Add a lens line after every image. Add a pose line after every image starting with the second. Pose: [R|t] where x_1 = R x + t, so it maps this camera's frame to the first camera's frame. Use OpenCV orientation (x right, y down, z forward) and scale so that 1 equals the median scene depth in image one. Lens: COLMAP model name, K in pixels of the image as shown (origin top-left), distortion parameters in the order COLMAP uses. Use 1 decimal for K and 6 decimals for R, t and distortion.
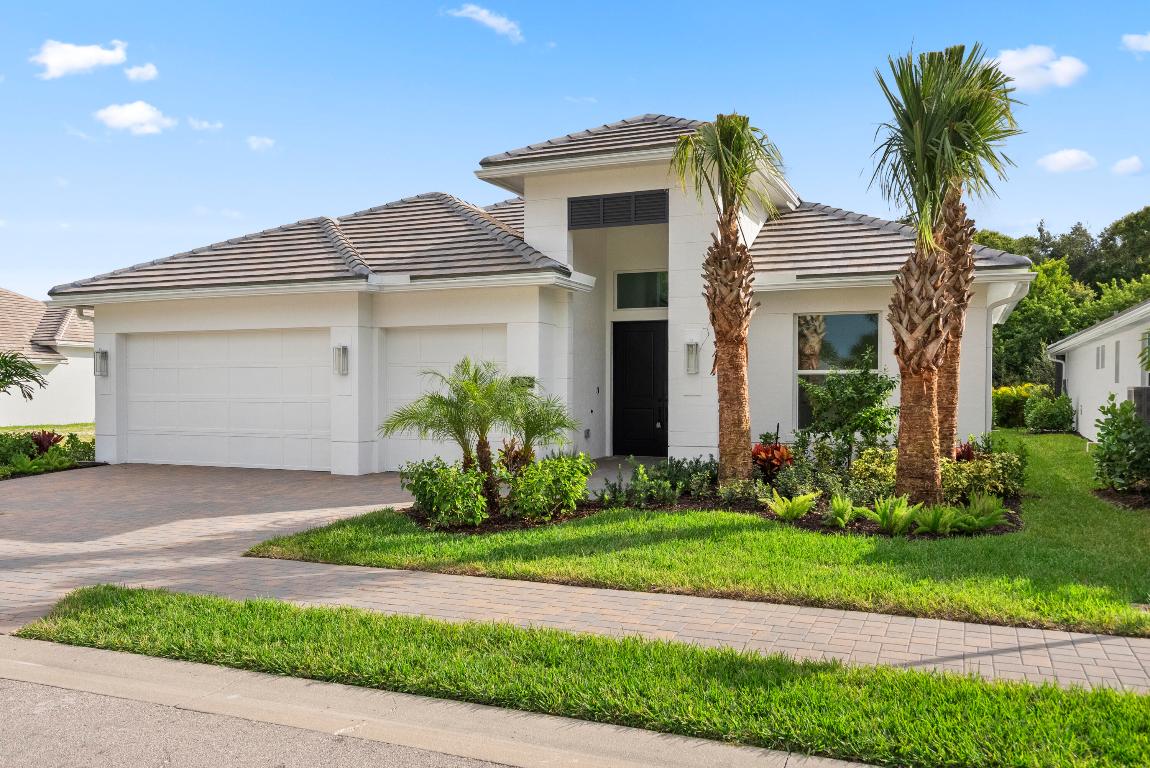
lens RADIAL K [[929.7, 0, 575.0], [0, 929.7, 384.0], [0, 0, 1]] dist [0.000007, -0.000029]
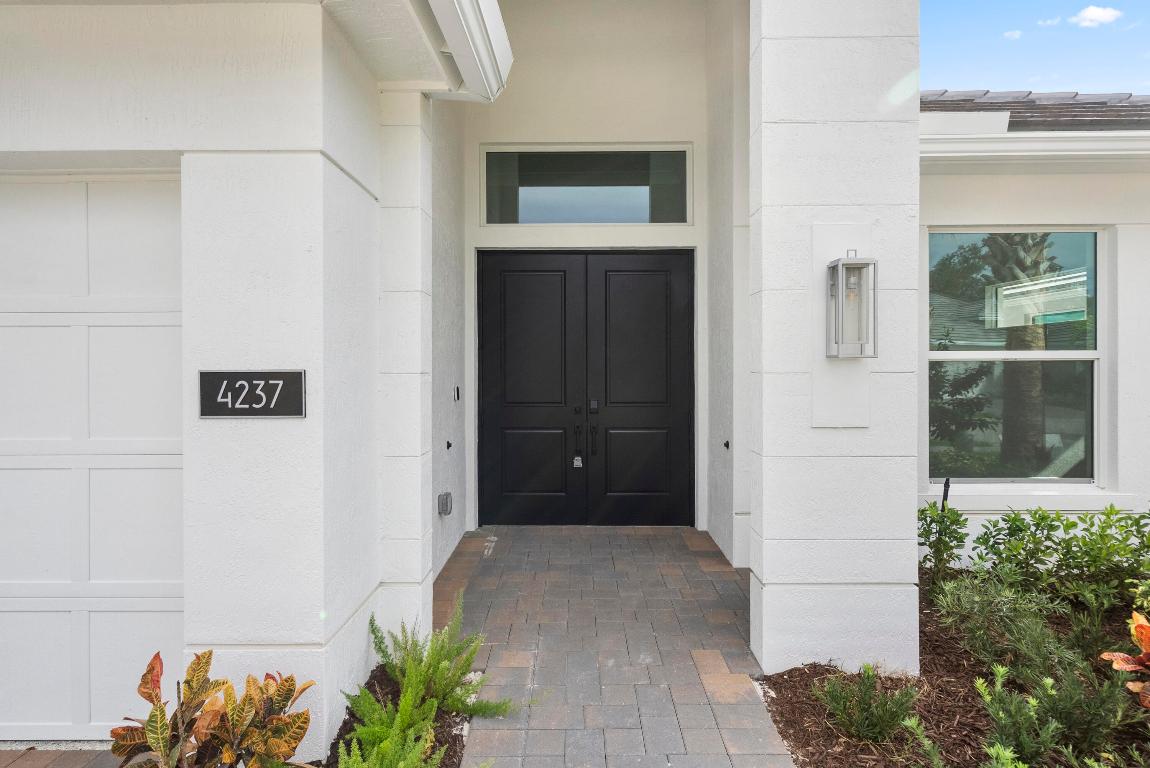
lens RADIAL K [[608.3, 0, 577.0], [0, 608.3, 361.2], [0, 0, 1]] dist [0.000748, 0.000063]
pose [[0.925498, -0.003321, 0.378738, -0.031209], [0.004148, 0.999990, -0.001369, -0.008346], [-0.378730, 0.002838, 0.925503, 0.696653]]
